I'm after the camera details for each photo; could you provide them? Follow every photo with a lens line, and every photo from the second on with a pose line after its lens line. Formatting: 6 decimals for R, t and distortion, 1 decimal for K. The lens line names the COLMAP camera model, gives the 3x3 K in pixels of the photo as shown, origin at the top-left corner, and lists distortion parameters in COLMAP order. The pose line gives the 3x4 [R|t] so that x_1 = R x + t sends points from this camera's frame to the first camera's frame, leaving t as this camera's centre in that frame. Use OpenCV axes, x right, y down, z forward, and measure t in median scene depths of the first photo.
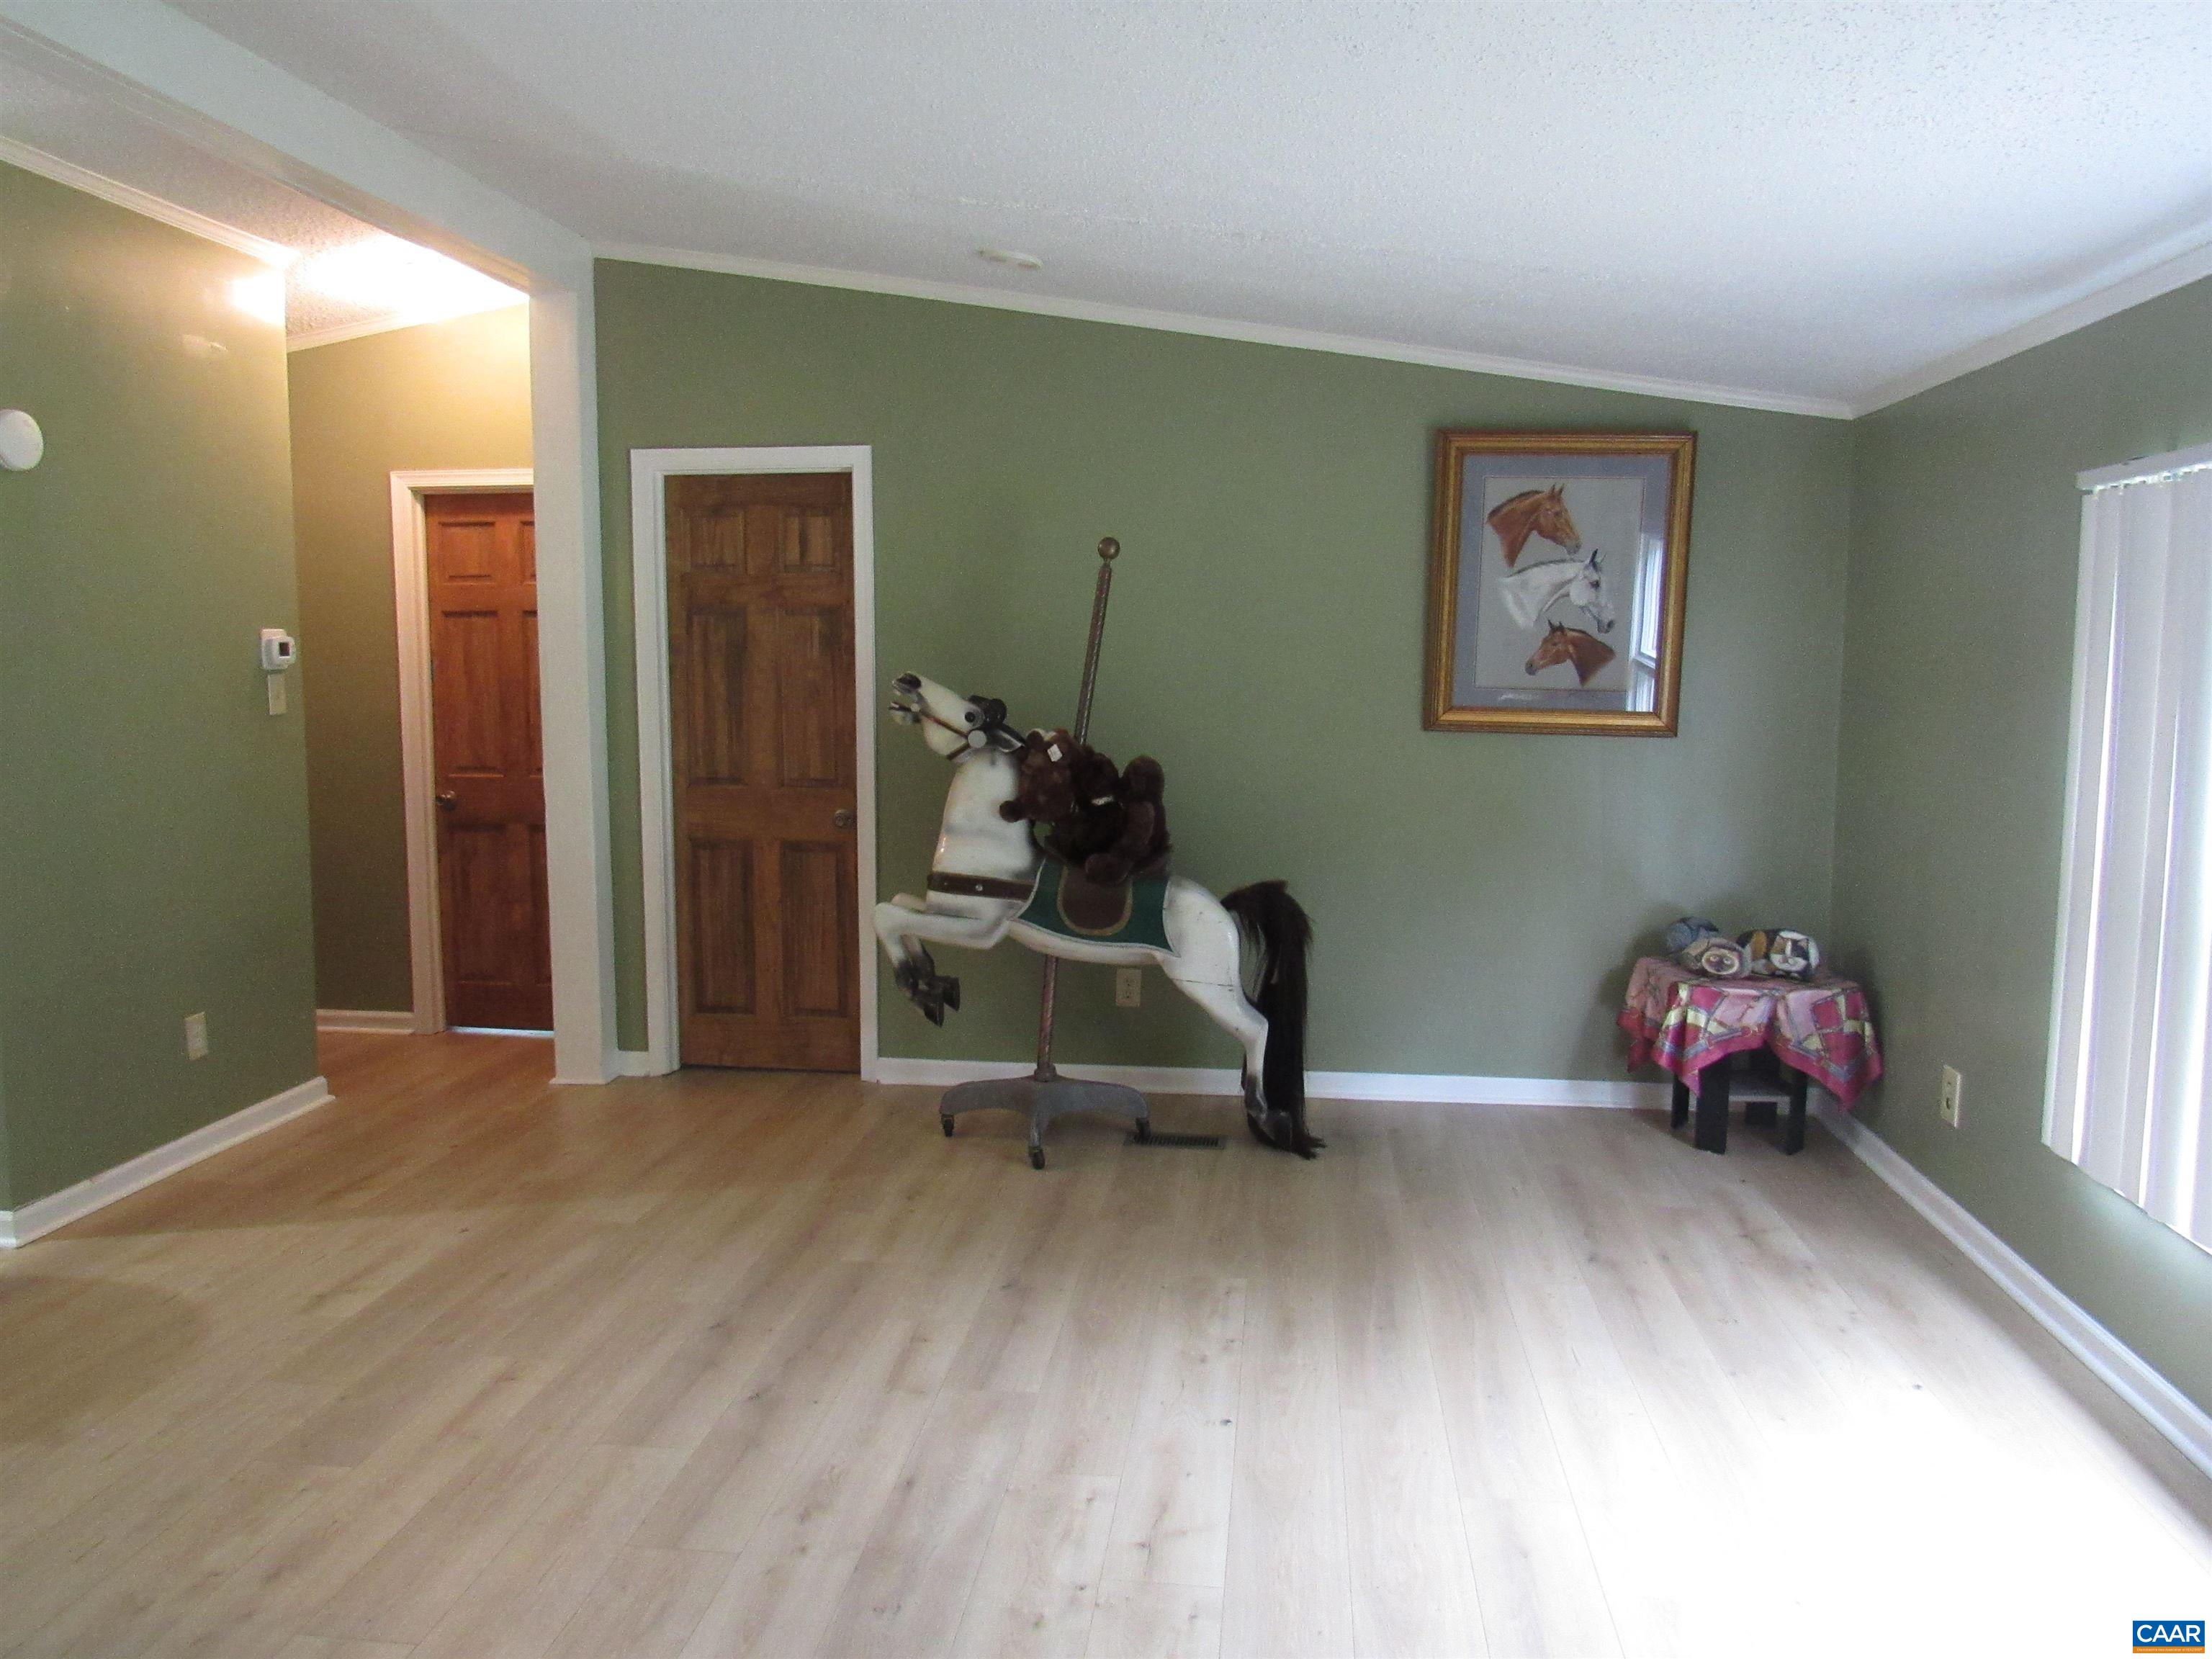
lens RADIAL K [[1573.5, 0, 1067.7], [0, 1573.5, 824.9], [0, 0, 1]] dist [-0.032626, 0.010201]
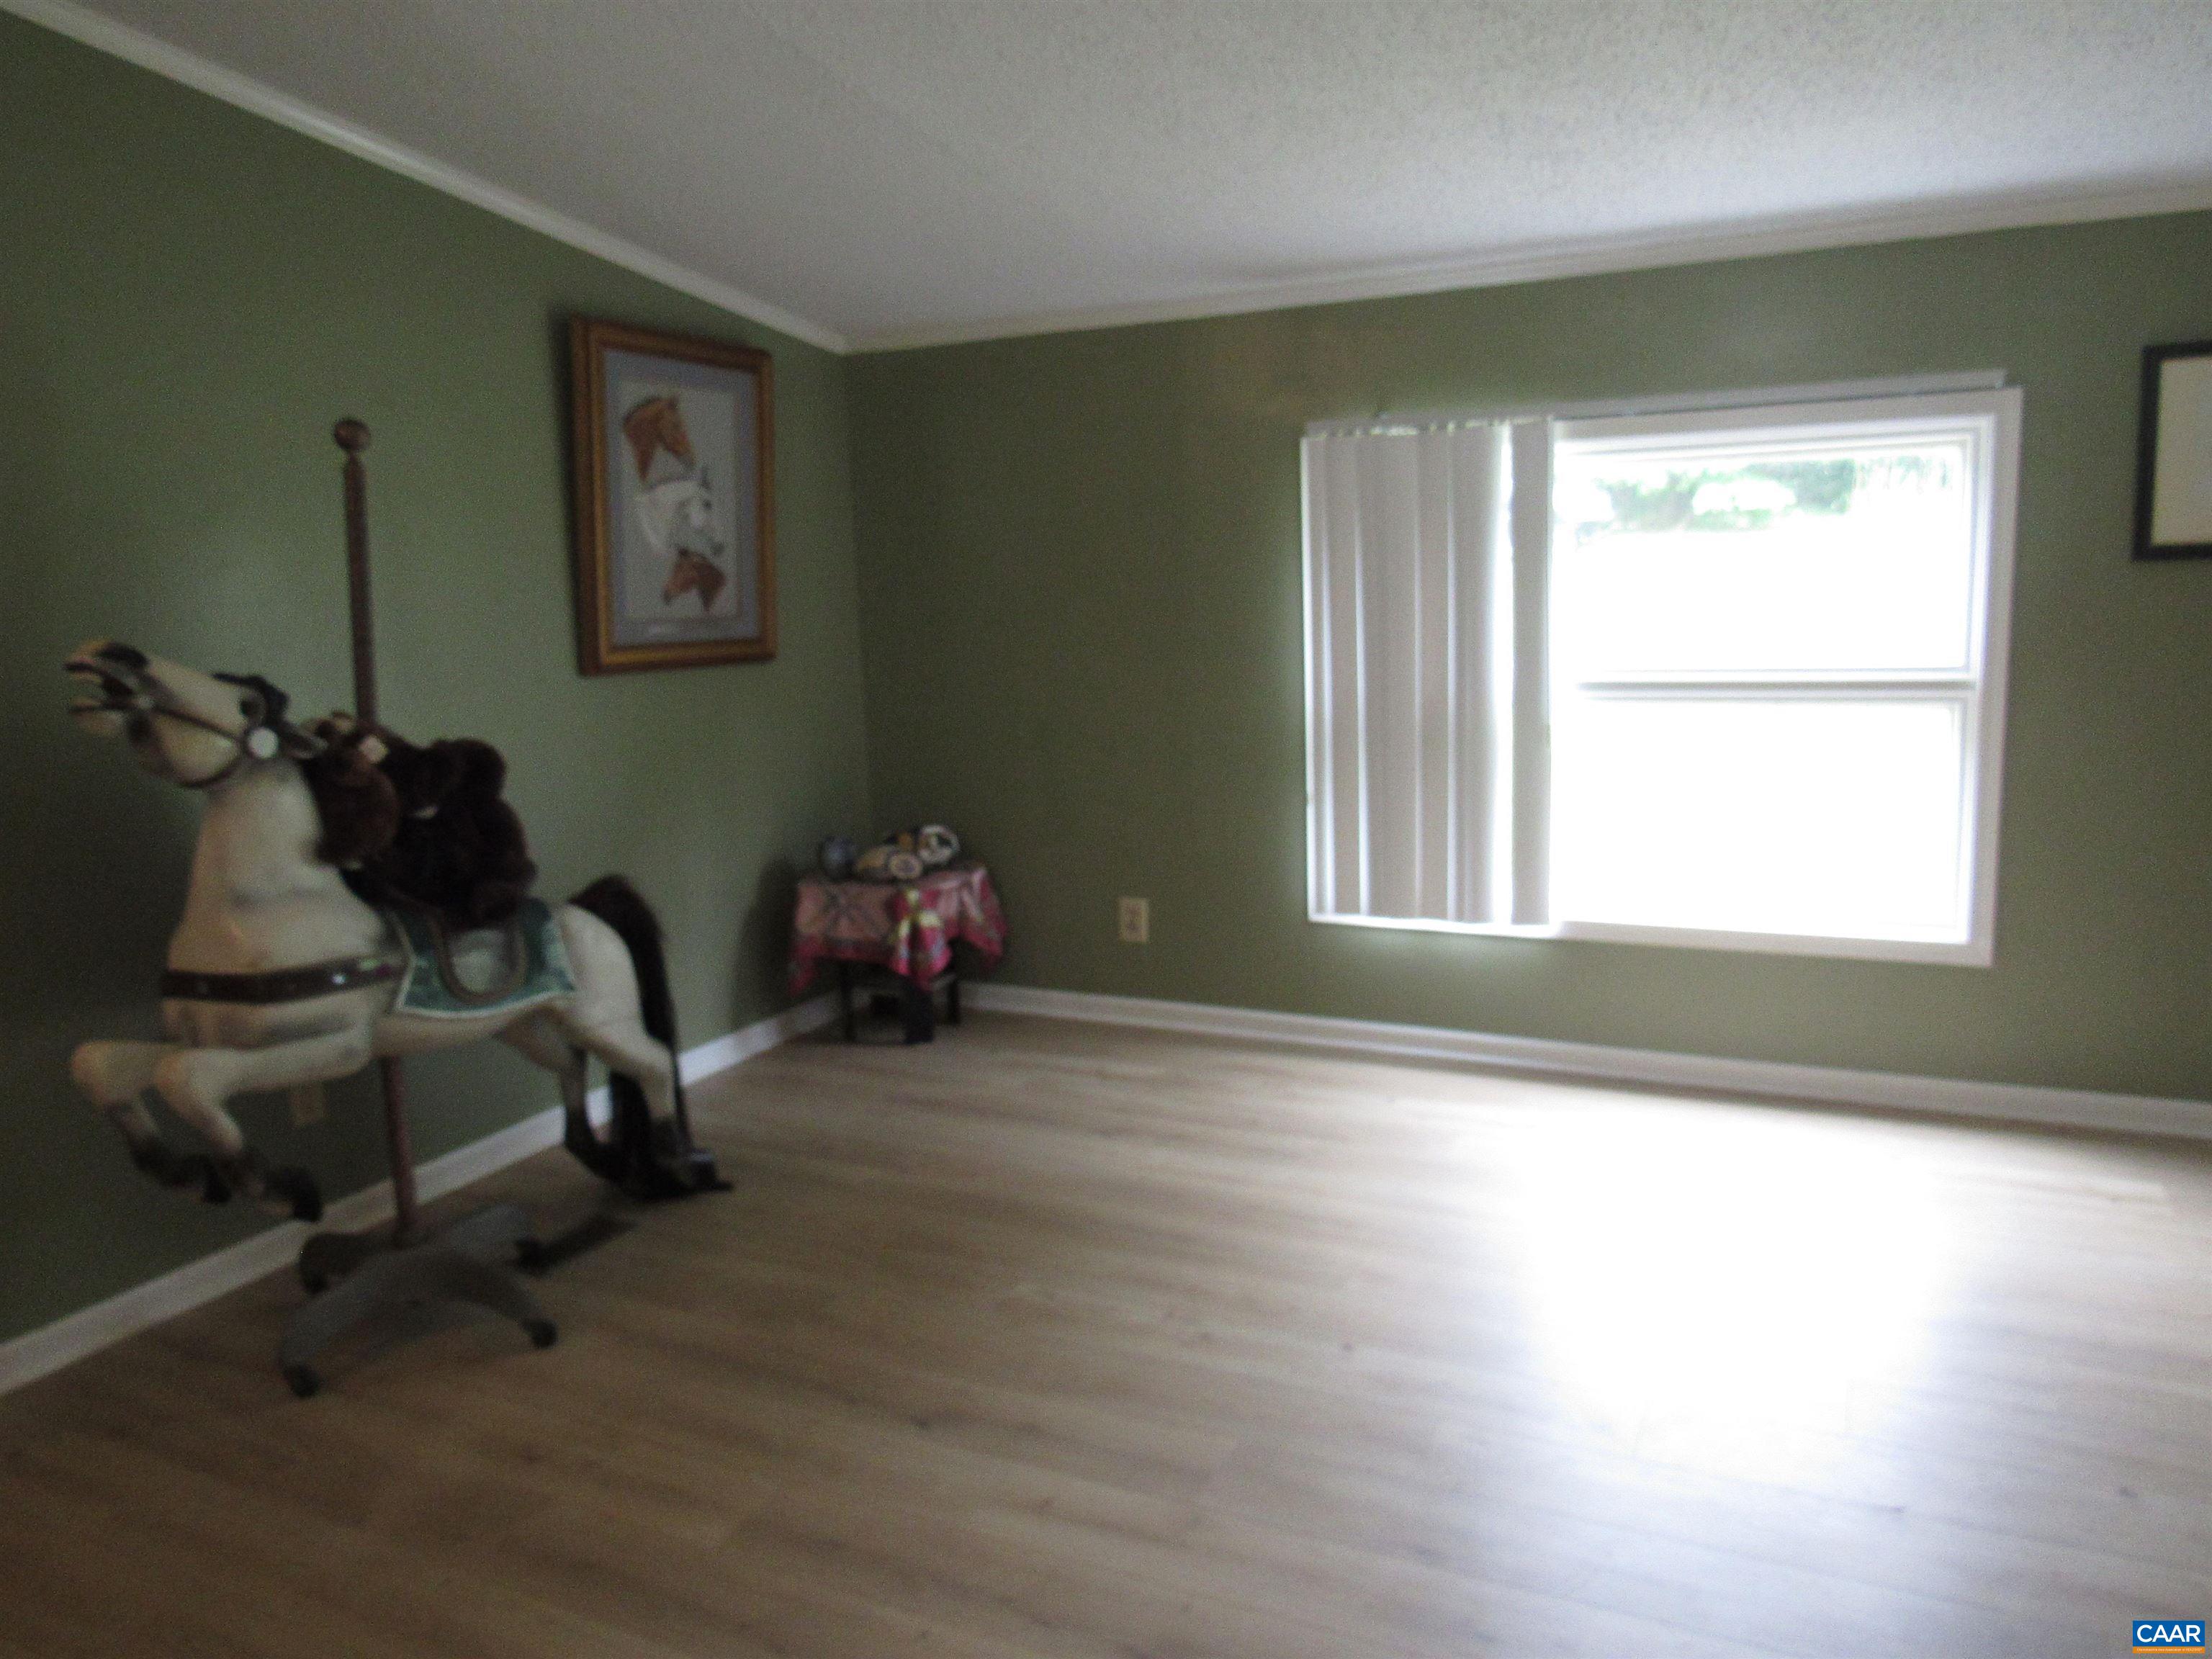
lens RADIAL K [[1573.5, 0, 1128.6], [0, 1573.5, 833.3], [0, 0, 1]] dist [-0.032626, 0.010201]
pose [[0.331172, -0.173492, 0.927484, -0.499820], [0.144298, 0.980701, 0.131923, -0.050793], [-0.932472, 0.090145, 0.349815, 0.478777]]
